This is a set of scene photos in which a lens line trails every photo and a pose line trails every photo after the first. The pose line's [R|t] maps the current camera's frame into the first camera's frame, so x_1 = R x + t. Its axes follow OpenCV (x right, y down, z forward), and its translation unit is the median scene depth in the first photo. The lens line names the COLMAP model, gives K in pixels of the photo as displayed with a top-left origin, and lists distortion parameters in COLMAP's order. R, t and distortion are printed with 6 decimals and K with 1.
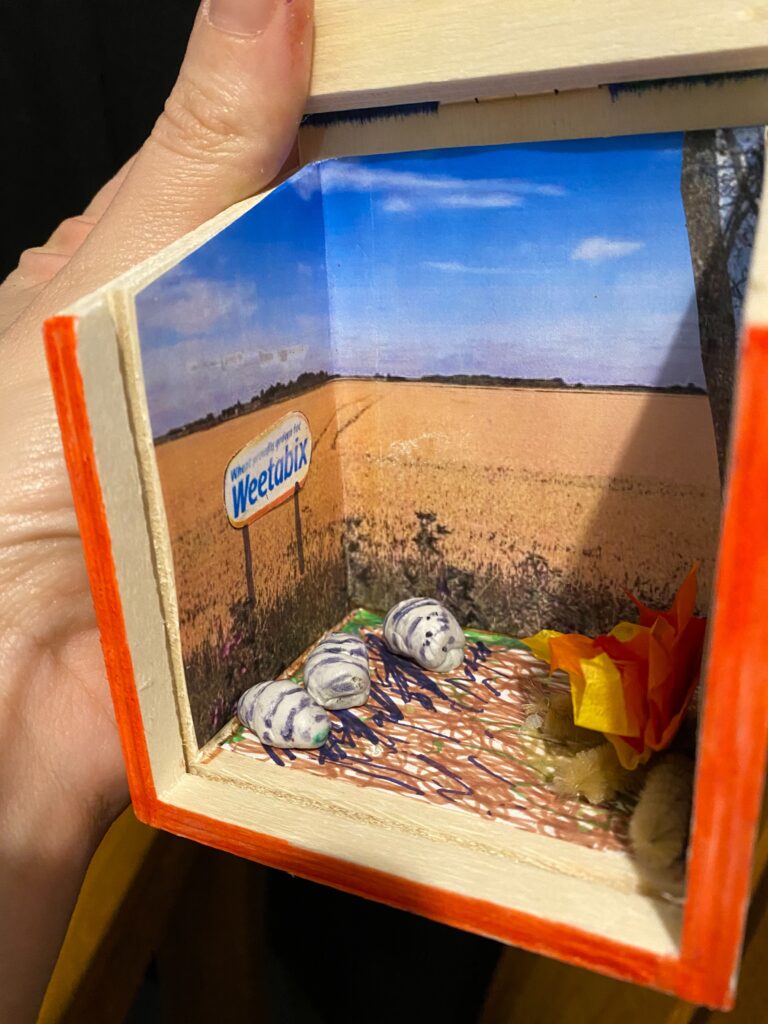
lens RADIAL K [[896.6, 0, 374.5], [0, 896.6, 513.1], [0, 0, 1]] dist [0.052950, -0.105274]
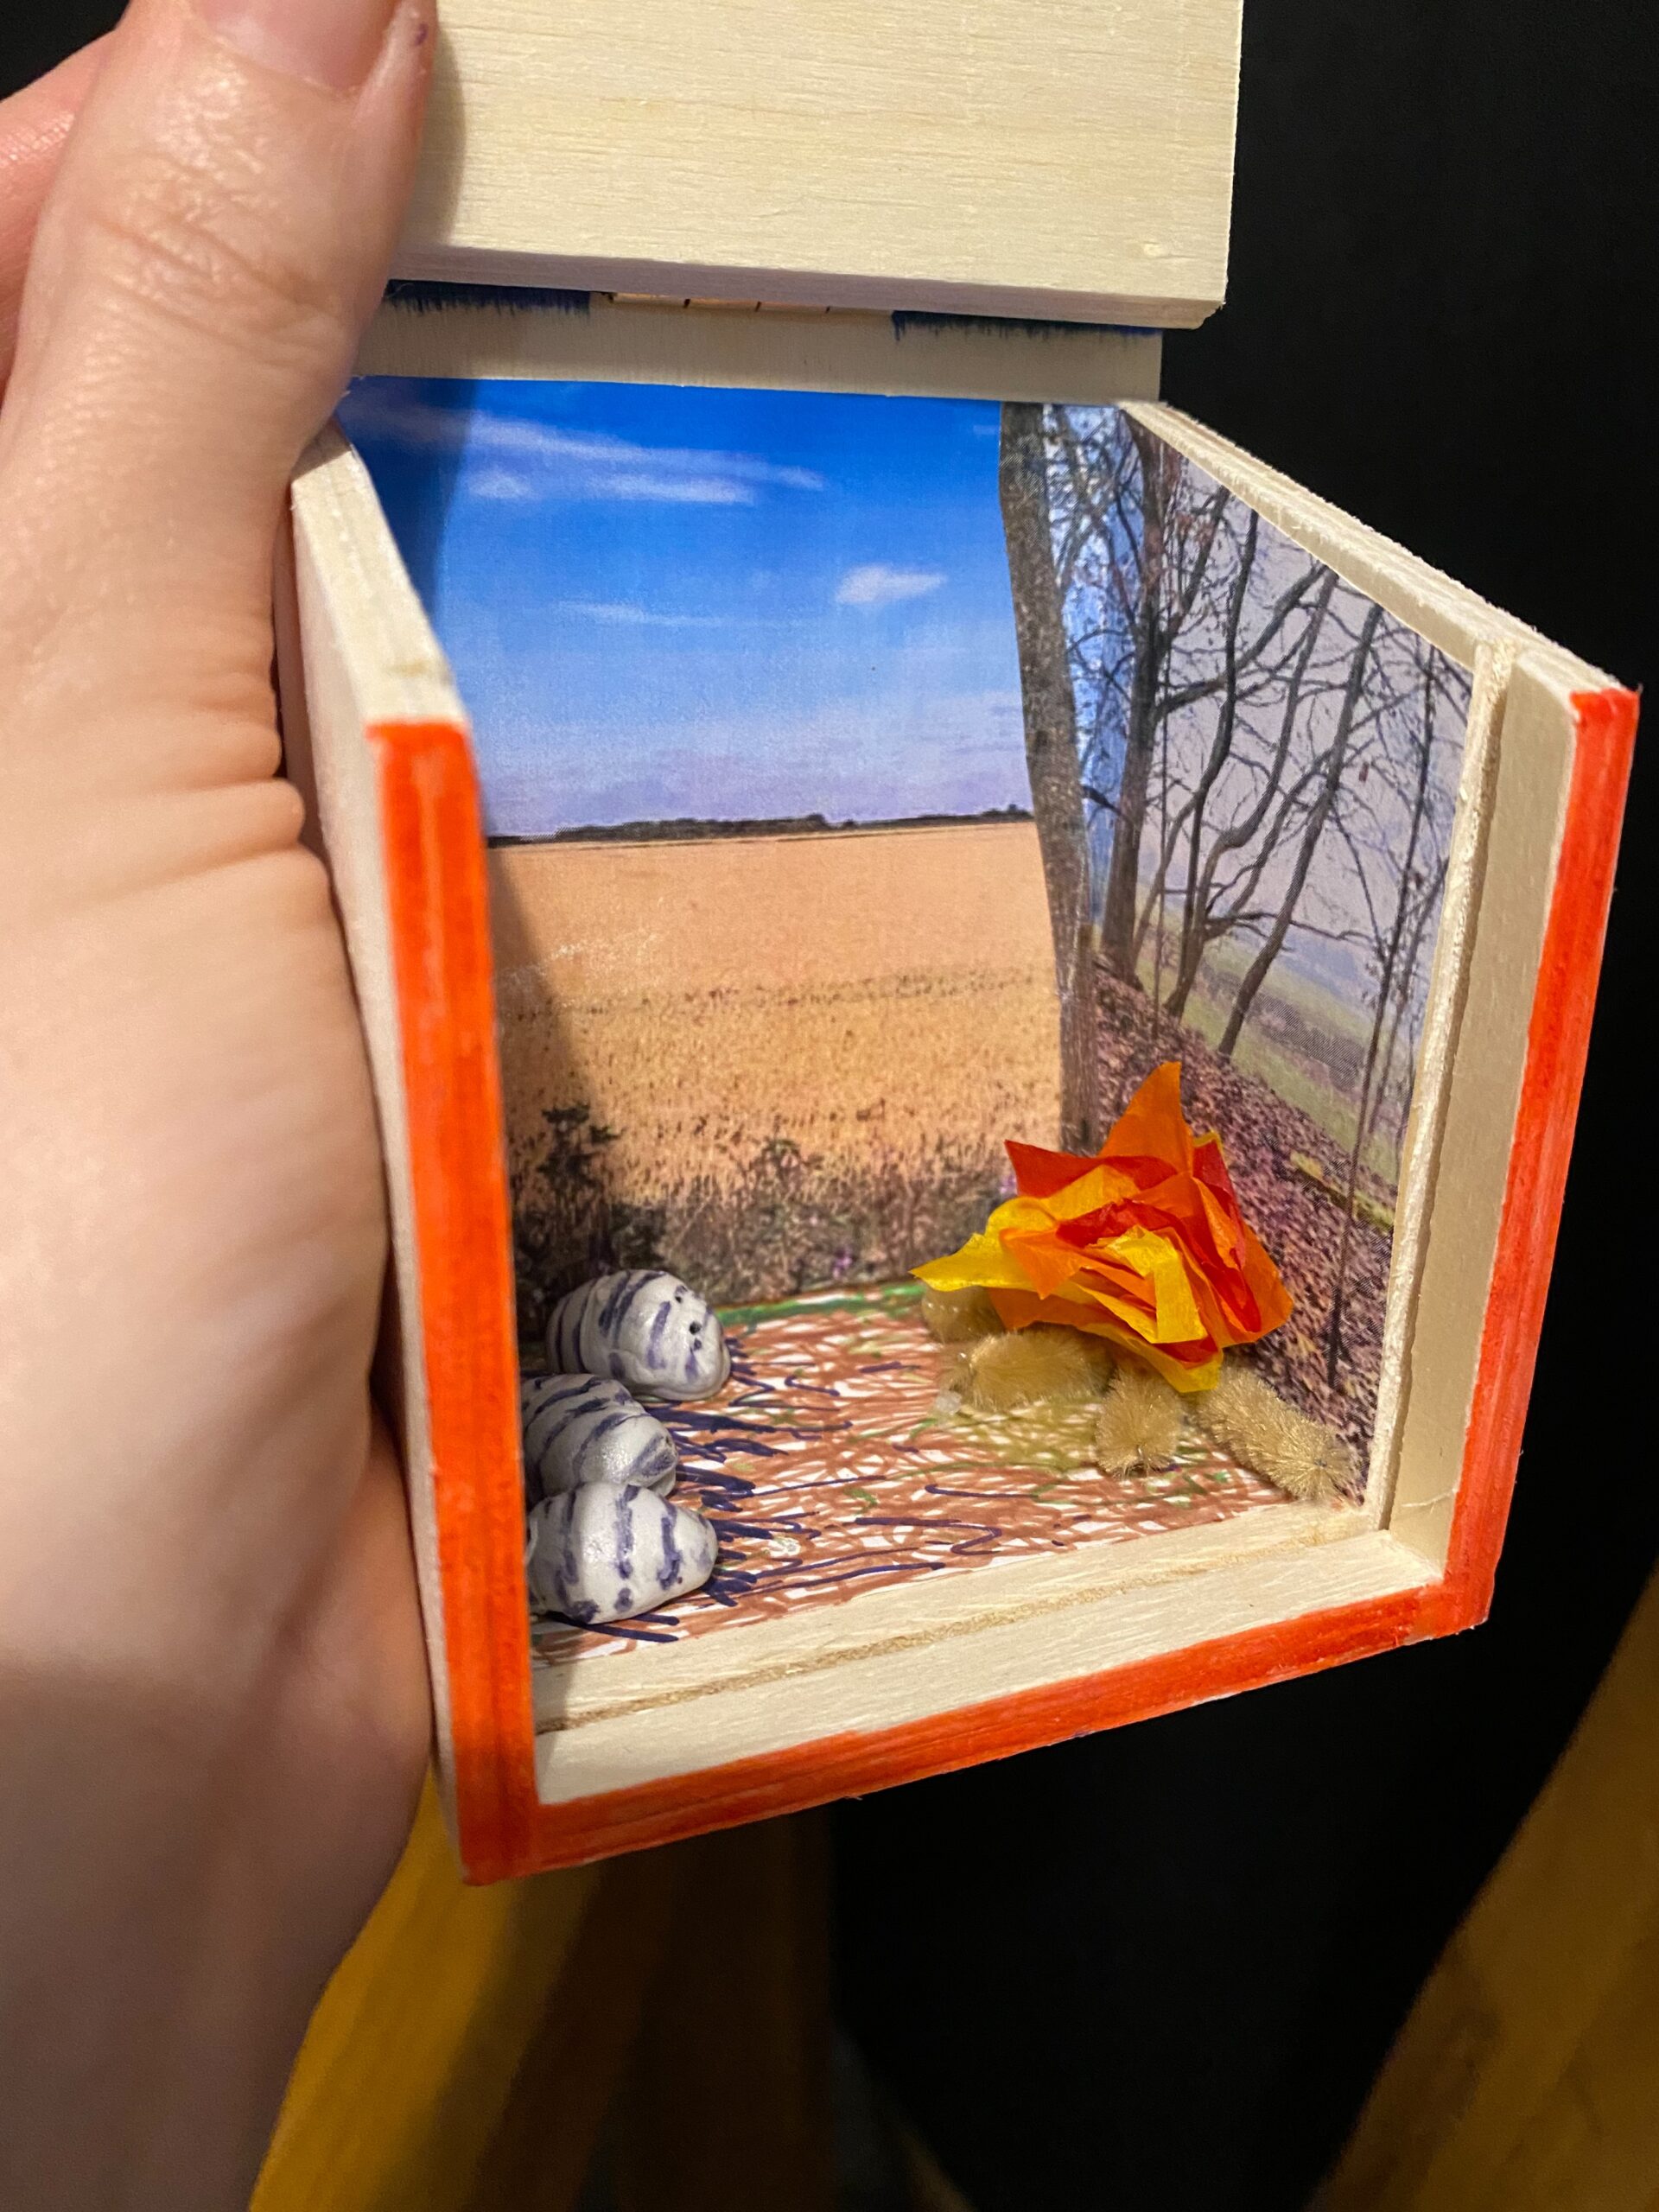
lens RADIAL K [[1936.8, 0, 832.1], [0, 1936.8, 1124.1], [0, 0, 1]] dist [0.052950, -0.105274]
pose [[0.649989, -0.187301, 0.736500, -0.716540], [0.195116, 0.977795, 0.076468, -0.050451], [-0.734468, 0.094000, 0.672101, 0.195452]]
